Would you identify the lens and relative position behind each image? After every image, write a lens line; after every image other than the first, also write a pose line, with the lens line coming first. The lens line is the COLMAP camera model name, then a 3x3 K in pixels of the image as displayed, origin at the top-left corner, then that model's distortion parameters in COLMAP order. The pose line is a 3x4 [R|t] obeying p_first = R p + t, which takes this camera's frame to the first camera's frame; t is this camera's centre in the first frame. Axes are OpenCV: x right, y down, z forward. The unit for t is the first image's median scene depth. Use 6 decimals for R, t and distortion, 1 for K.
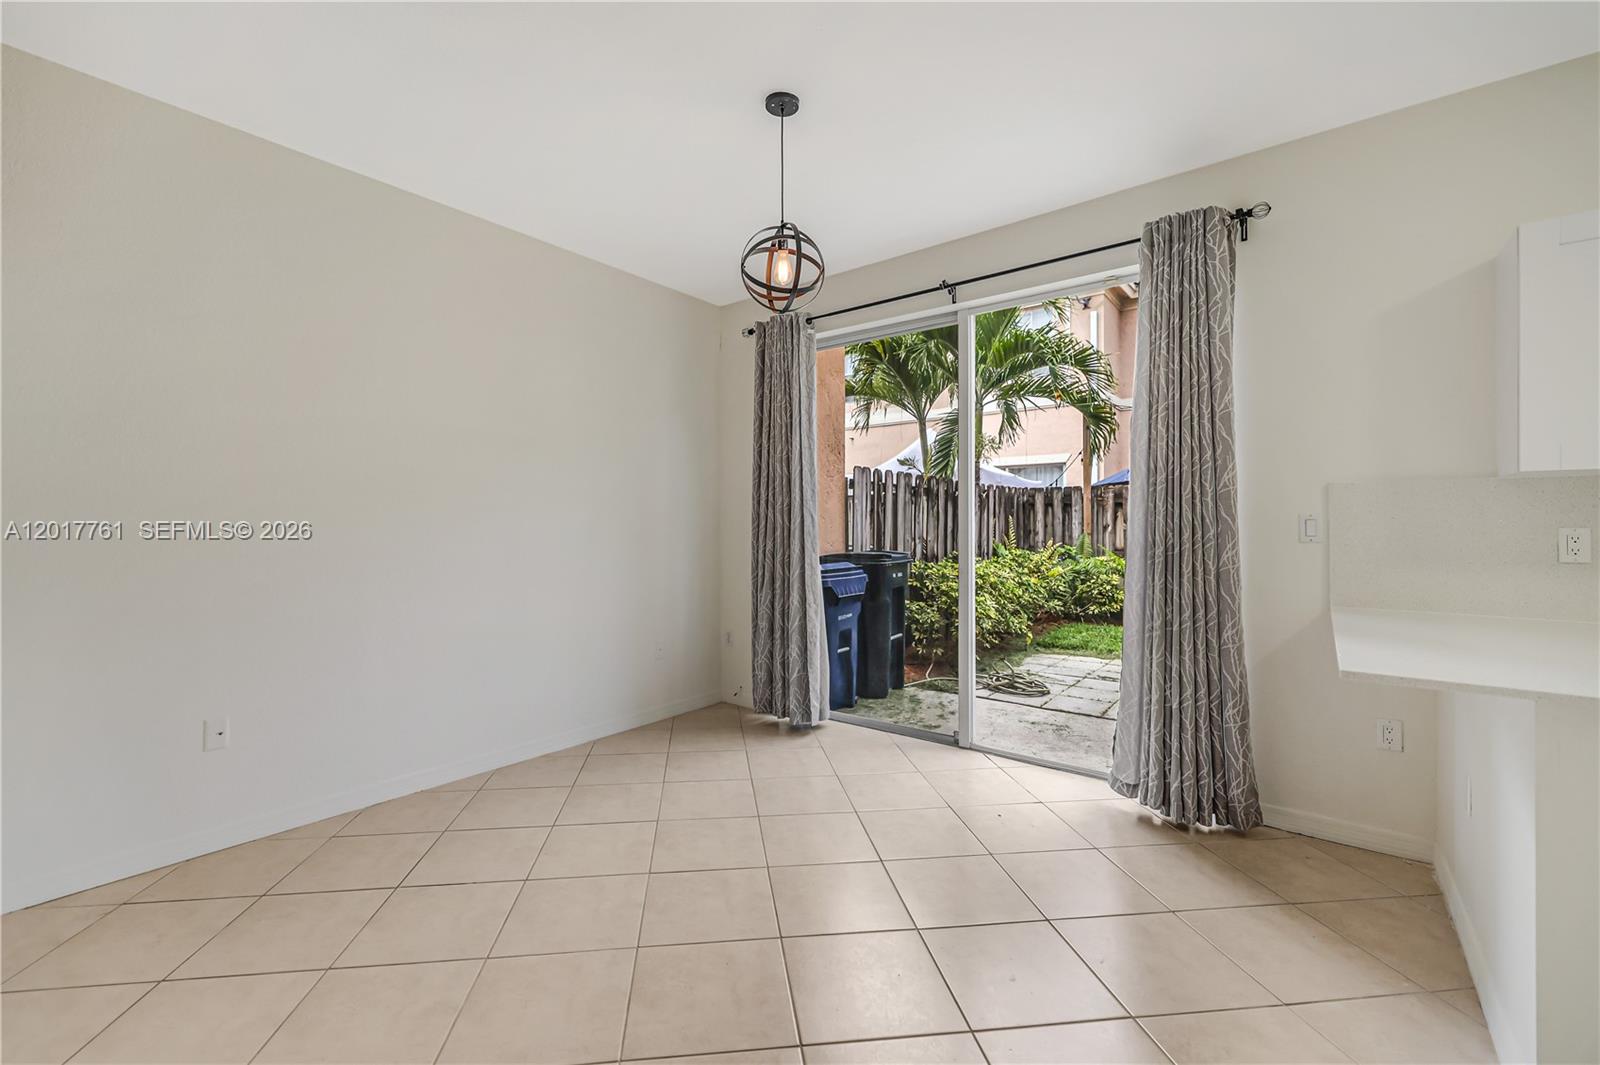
lens RADIAL K [[671.0, 0, 782.7], [0, 671.0, 521.8], [0, 0, 1]] dist [0.000015, -0.000157]
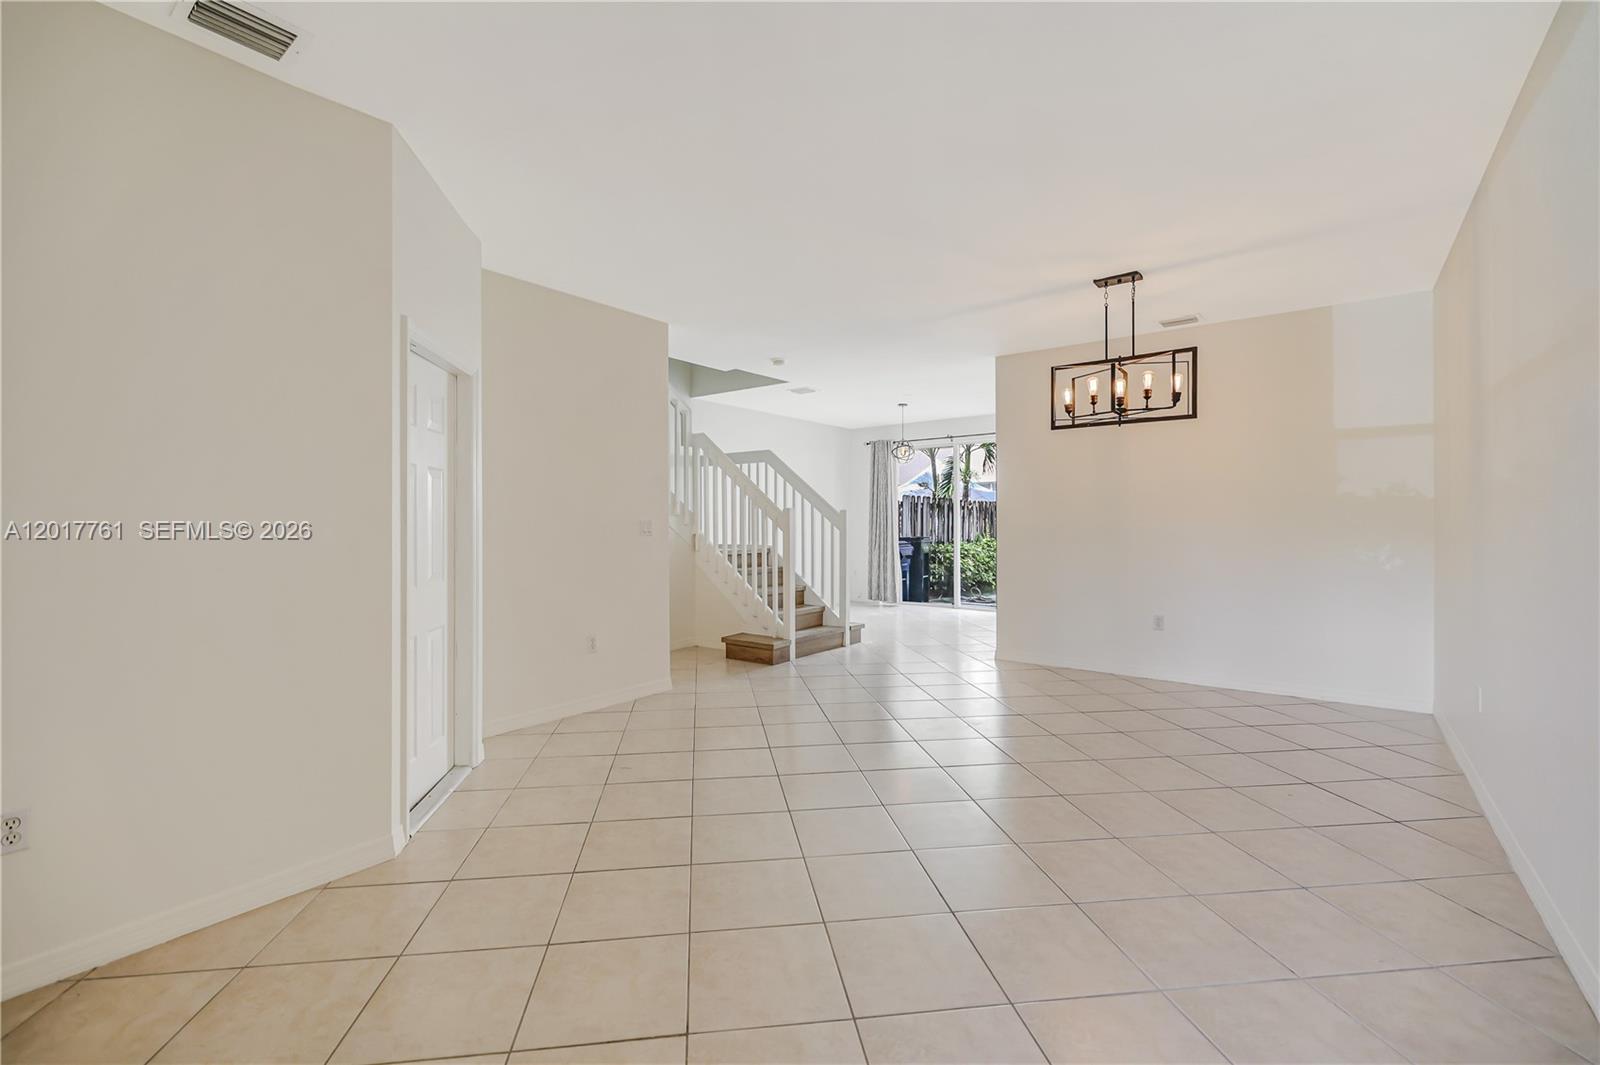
lens RADIAL K [[676.2, 0, 784.5], [0, 676.2, 519.7], [0, 0, 1]] dist [0.000127, 0.000098]
pose [[0.999999, 0.000113, 0.001688, -0.252729], [-0.000110, 0.999999, -0.001630, -0.005888], [-0.001688, 0.001630, 0.999997, -1.027736]]
